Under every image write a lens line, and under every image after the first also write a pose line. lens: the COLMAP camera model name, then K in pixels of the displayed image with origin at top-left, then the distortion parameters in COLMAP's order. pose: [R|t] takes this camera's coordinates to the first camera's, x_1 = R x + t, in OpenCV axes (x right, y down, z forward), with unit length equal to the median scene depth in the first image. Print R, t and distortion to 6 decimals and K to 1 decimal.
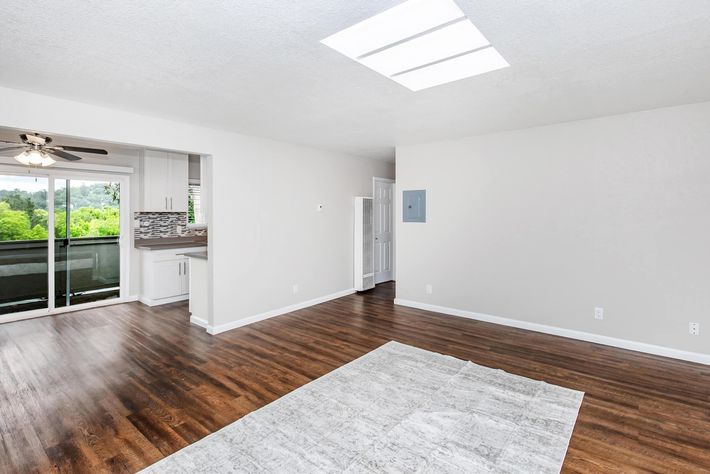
lens RADIAL K [[331.9, 0, 354.7], [0, 331.9, 222.6], [0, 0, 1]] dist [0.001617, 0.000385]
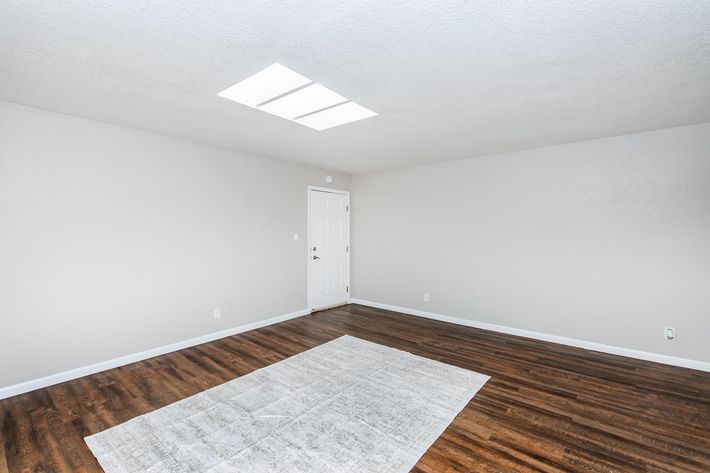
lens RADIAL K [[331.9, 0, 354.7], [0, 331.9, 222.1], [0, 0, 1]] dist [0.001617, 0.000385]
pose [[-0.999998, 0.001548, 0.001400, 0.001578], [0.001558, 0.999971, 0.007400, -0.050087], [-0.001389, 0.007402, -0.999972, 2.079574]]
